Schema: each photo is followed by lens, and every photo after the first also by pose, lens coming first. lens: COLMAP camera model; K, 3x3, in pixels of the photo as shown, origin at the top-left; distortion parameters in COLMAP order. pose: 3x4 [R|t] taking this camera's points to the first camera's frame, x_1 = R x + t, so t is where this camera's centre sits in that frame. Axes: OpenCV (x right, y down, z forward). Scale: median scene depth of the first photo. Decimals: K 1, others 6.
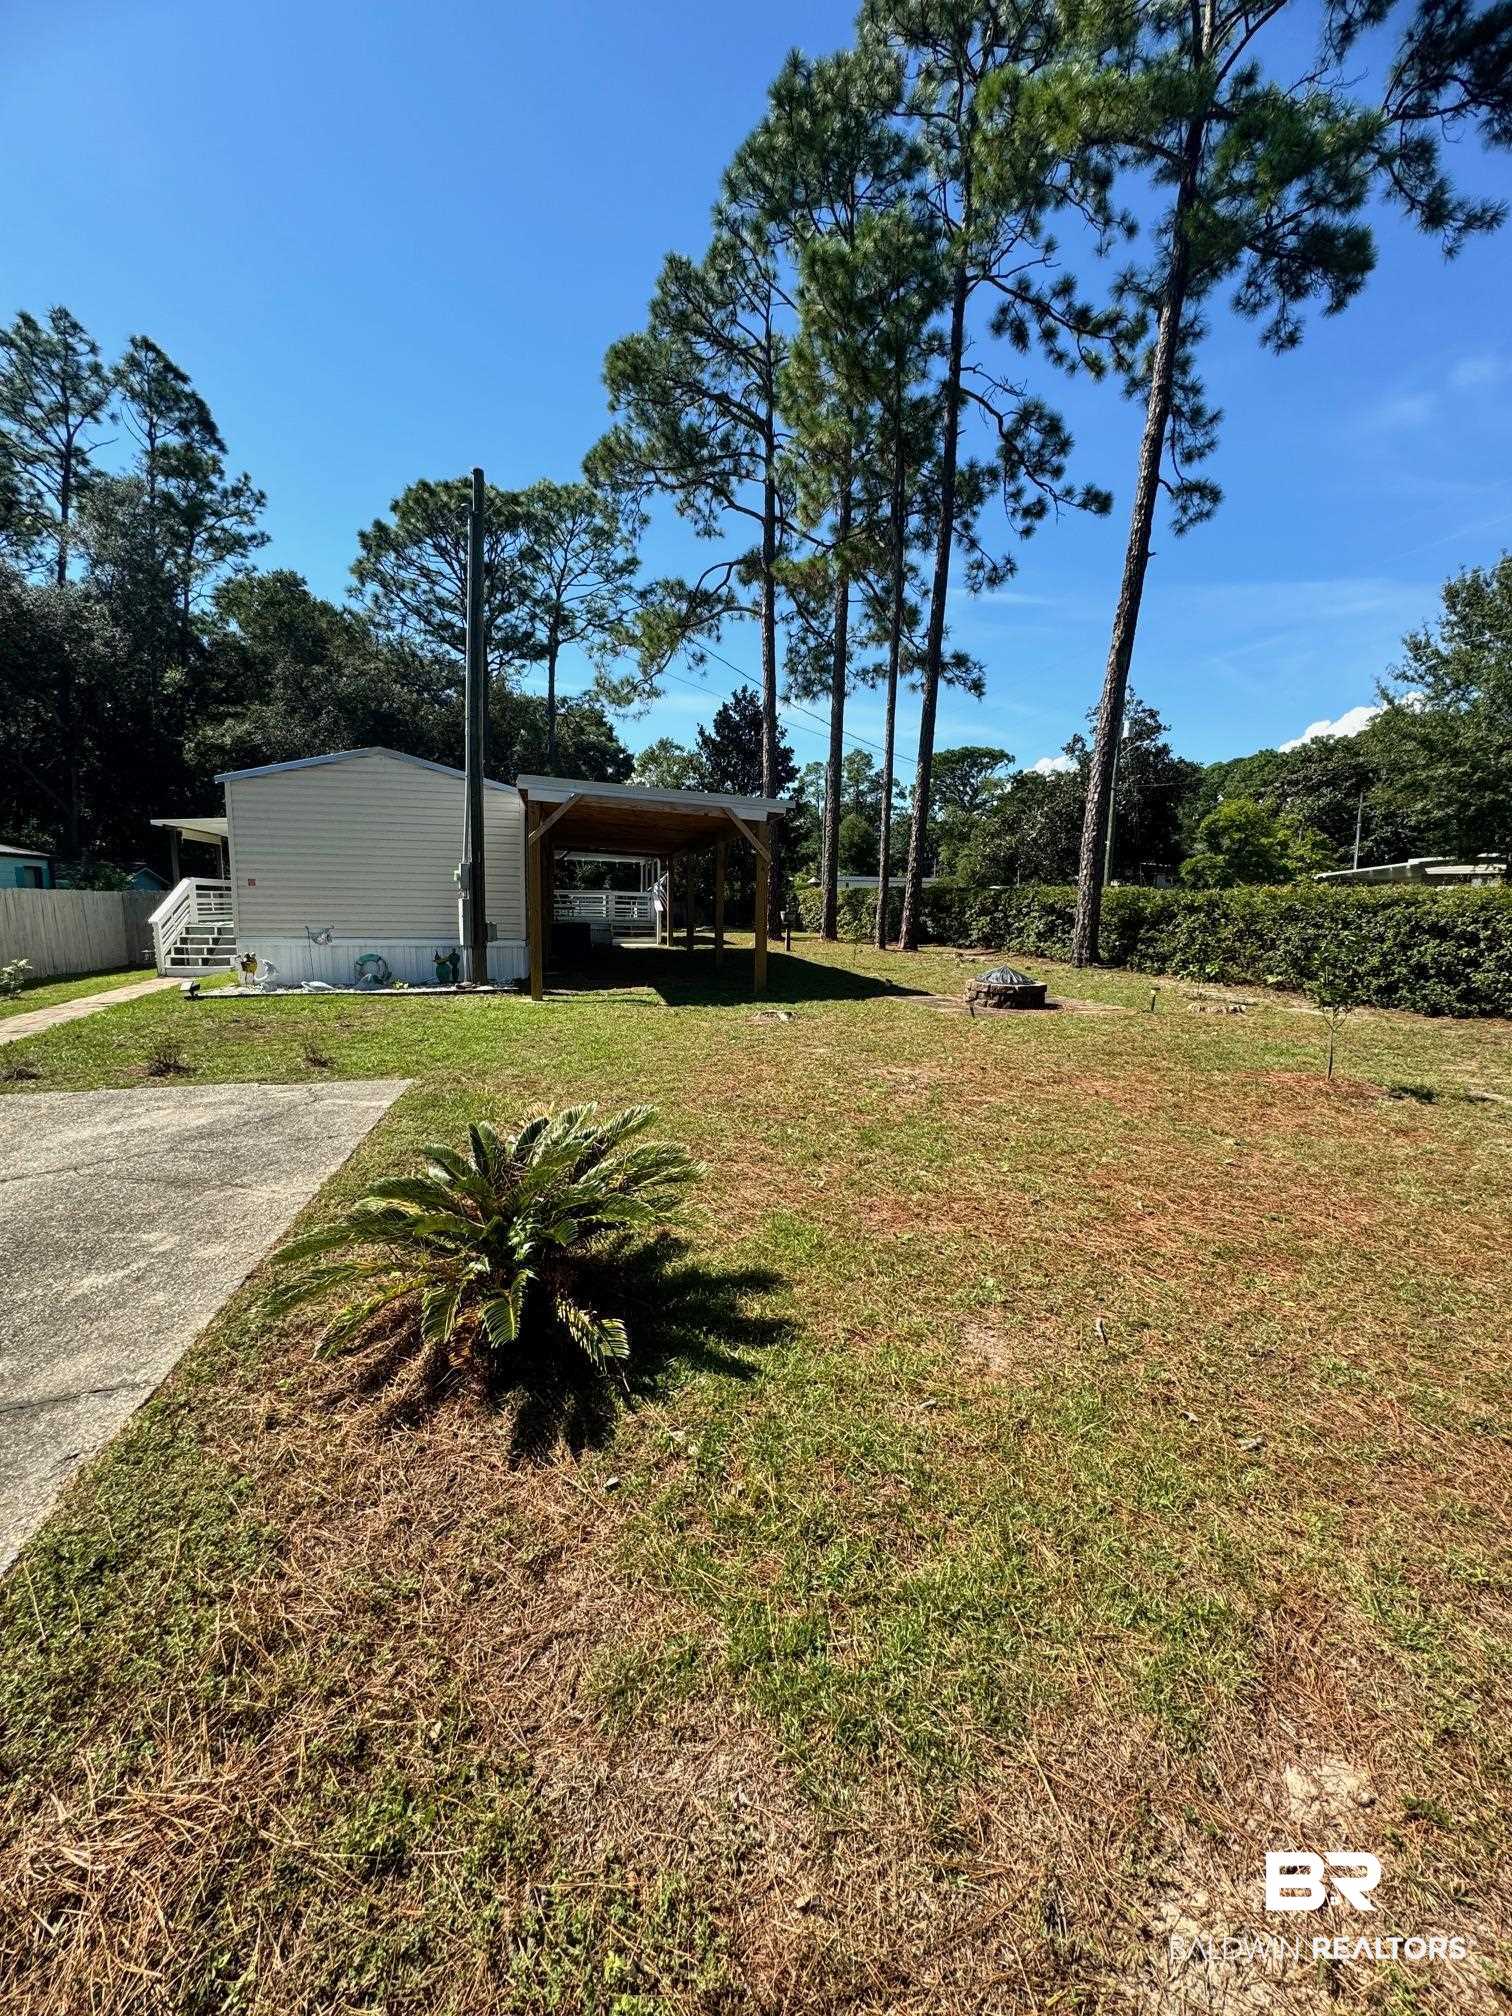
lens RADIAL K [[1737.7, 0, 756.0], [0, 1737.7, 1008.0], [0, 0, 1]] dist [0.000217, -0.054219]
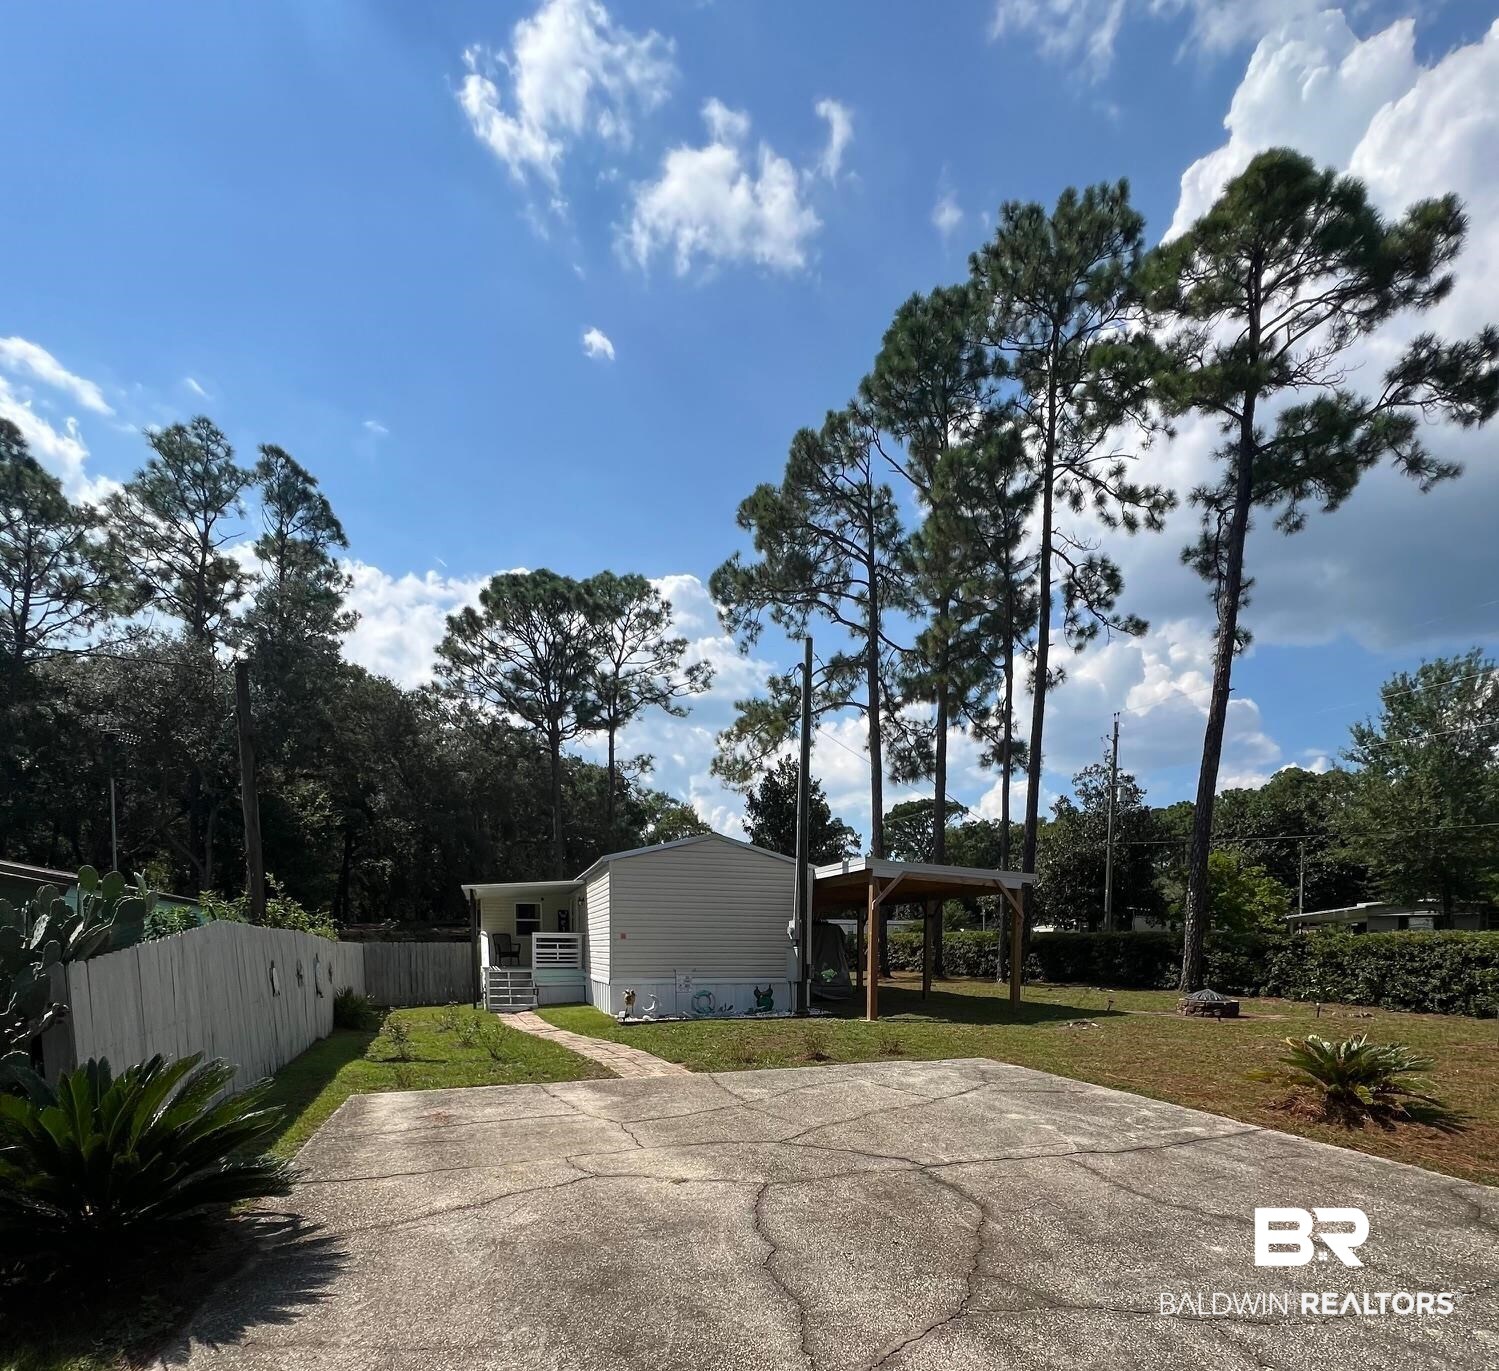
lens RADIAL K [[2395.7, 0, 749.5], [0, 2395.7, 685.5], [0, 0, 1]] dist [0.016671, 0.108311]
pose [[0.974439, 0.010342, 0.224413, -0.466454], [0.026887, 0.986391, -0.162206, 0.027461], [-0.223037, 0.164093, 0.960900, -0.608450]]
